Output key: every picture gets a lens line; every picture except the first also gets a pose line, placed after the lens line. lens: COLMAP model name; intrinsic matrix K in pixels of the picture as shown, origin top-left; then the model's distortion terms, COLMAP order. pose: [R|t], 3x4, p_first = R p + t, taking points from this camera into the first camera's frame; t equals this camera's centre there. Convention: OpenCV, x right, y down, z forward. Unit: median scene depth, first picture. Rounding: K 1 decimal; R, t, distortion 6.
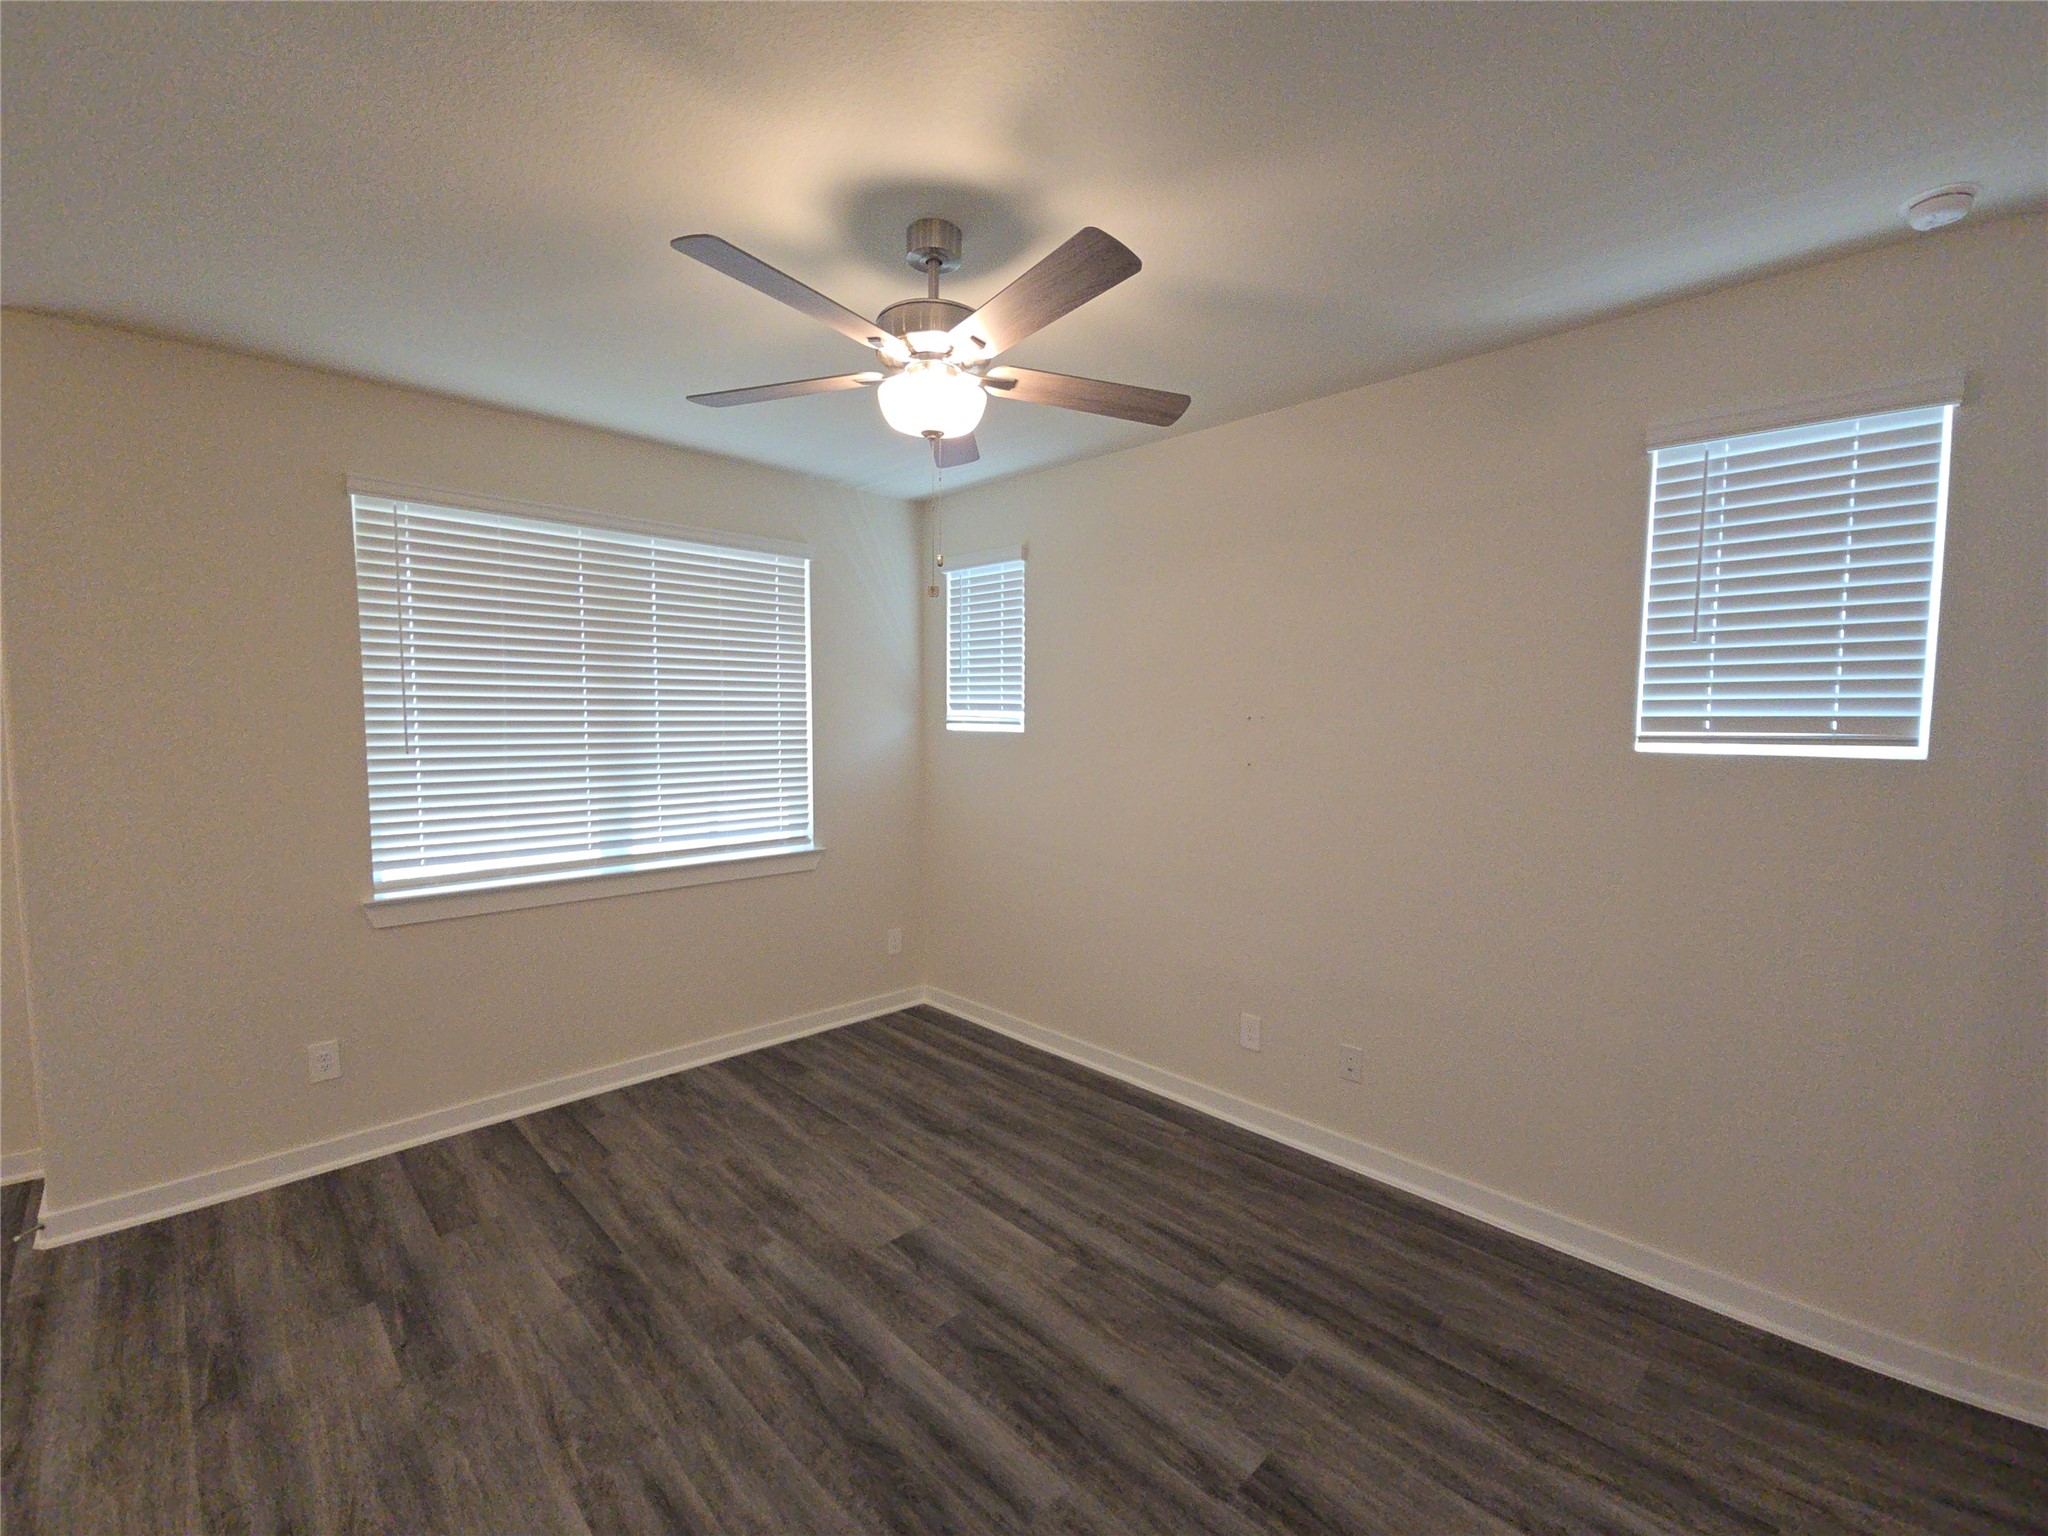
lens RADIAL K [[883.5, 0, 1028.8], [0, 883.5, 781.9], [0, 0, 1]] dist [-0.001113, -0.000625]
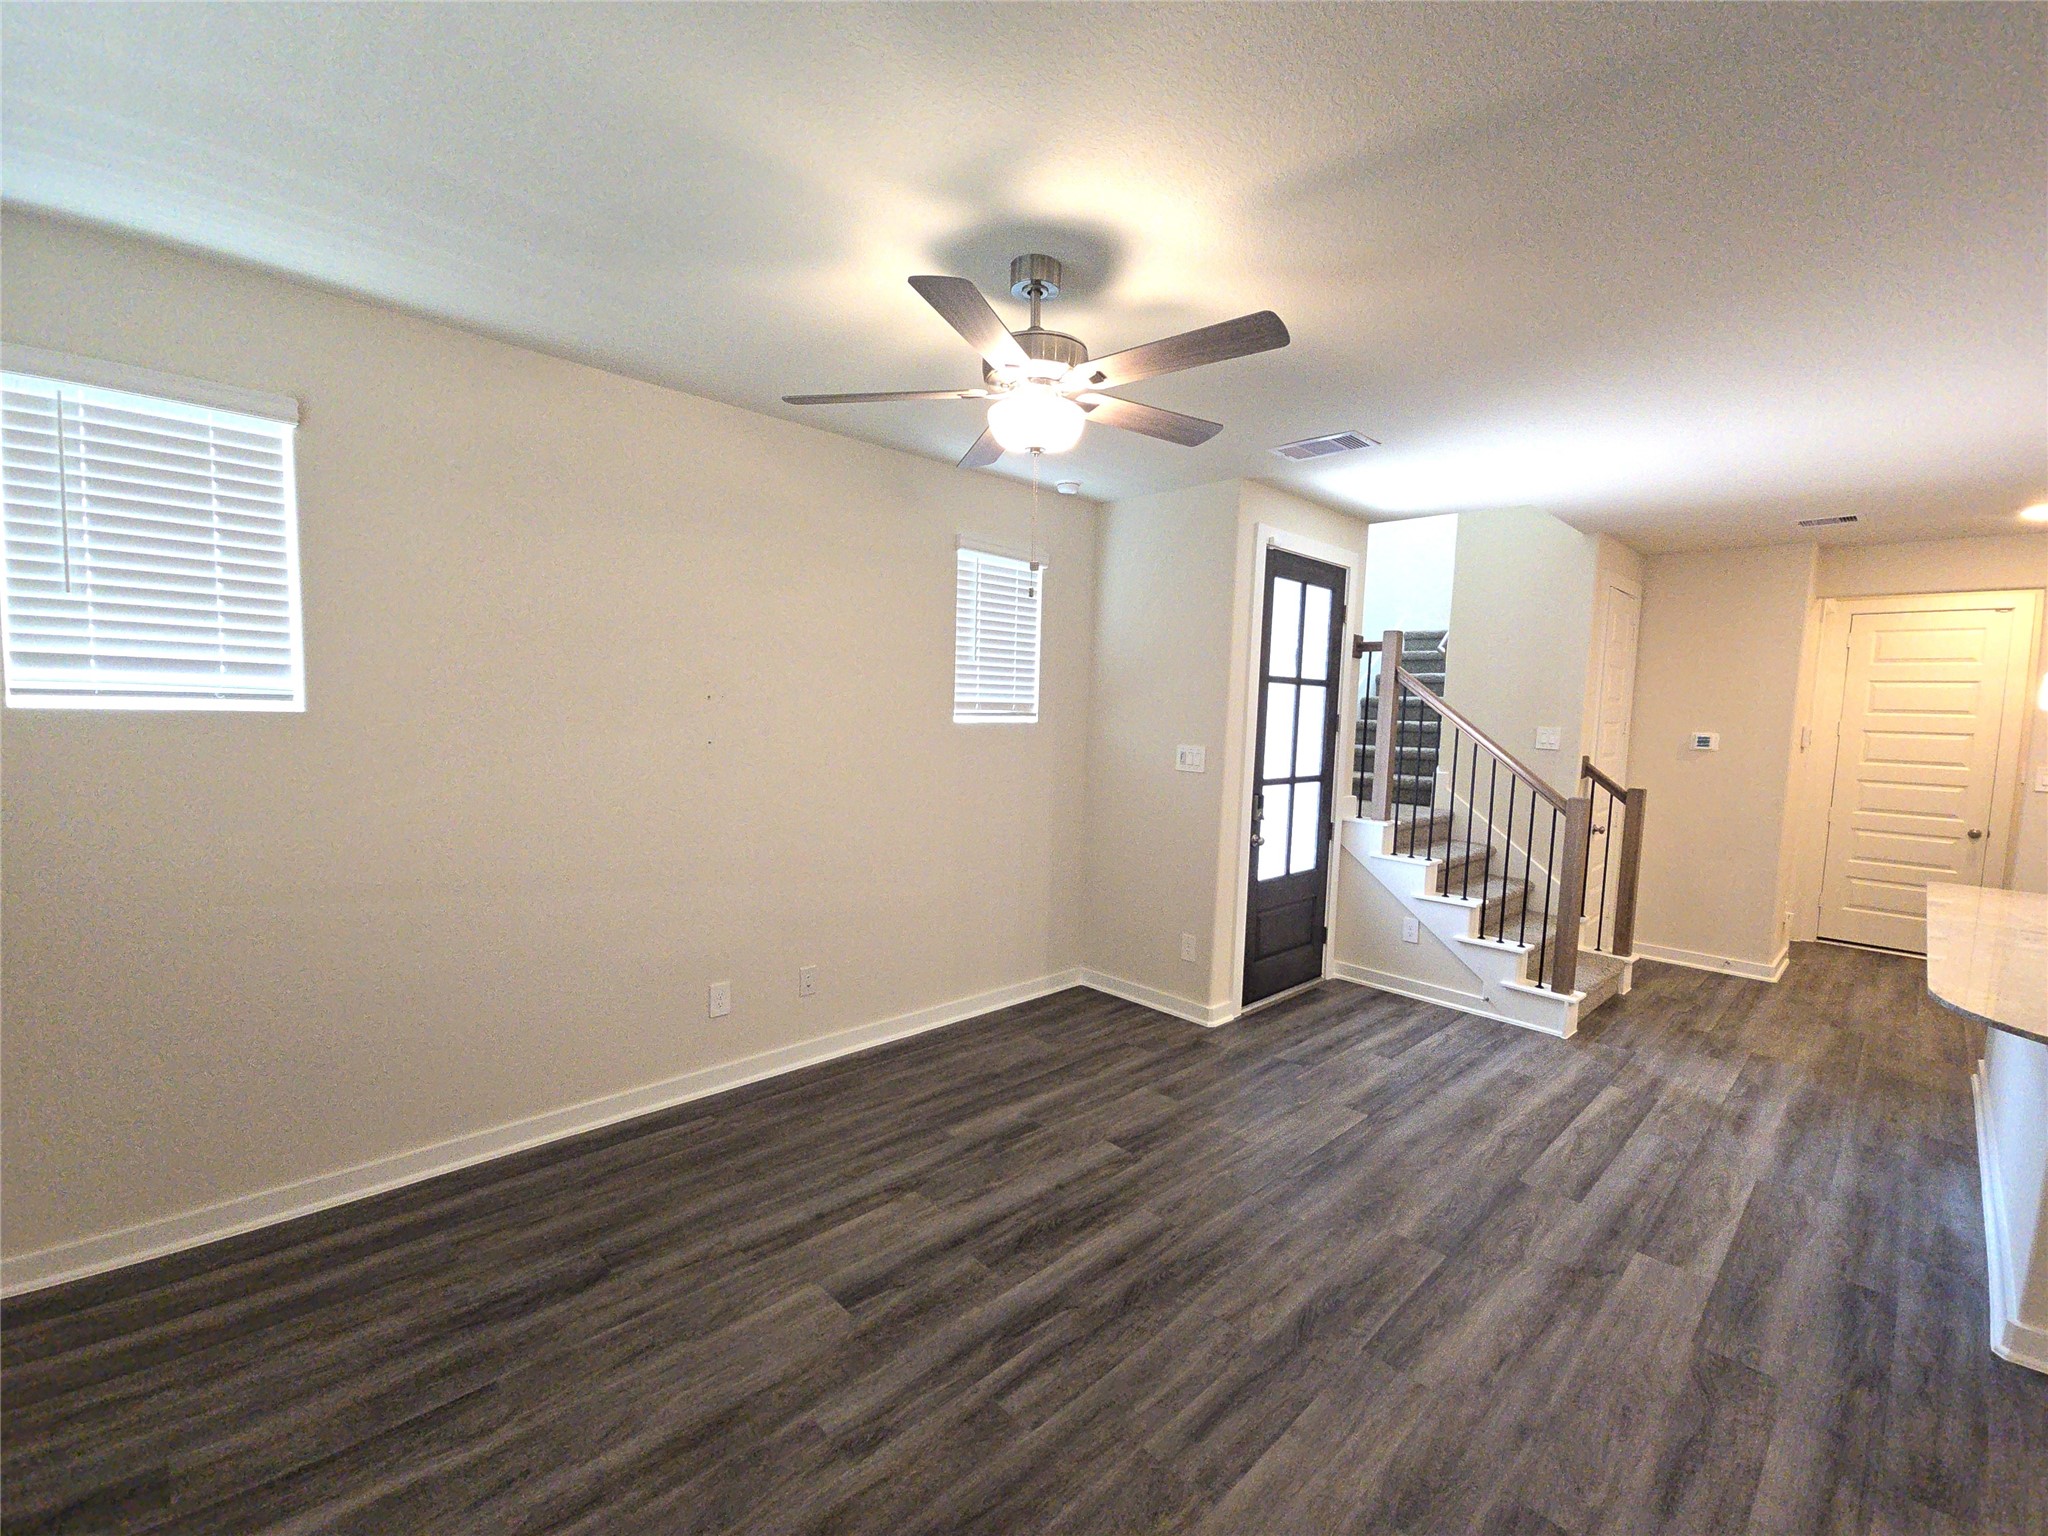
lens RADIAL K [[861.0, 0, 1034.6], [0, 861.0, 786.6], [0, 0, 1]] dist [0.001034, -0.000149]
pose [[0.005446, -0.098632, 0.995109, -0.913773], [0.049386, 0.993936, 0.098245, -0.059104], [-0.998765, 0.048609, 0.010284, 0.757872]]
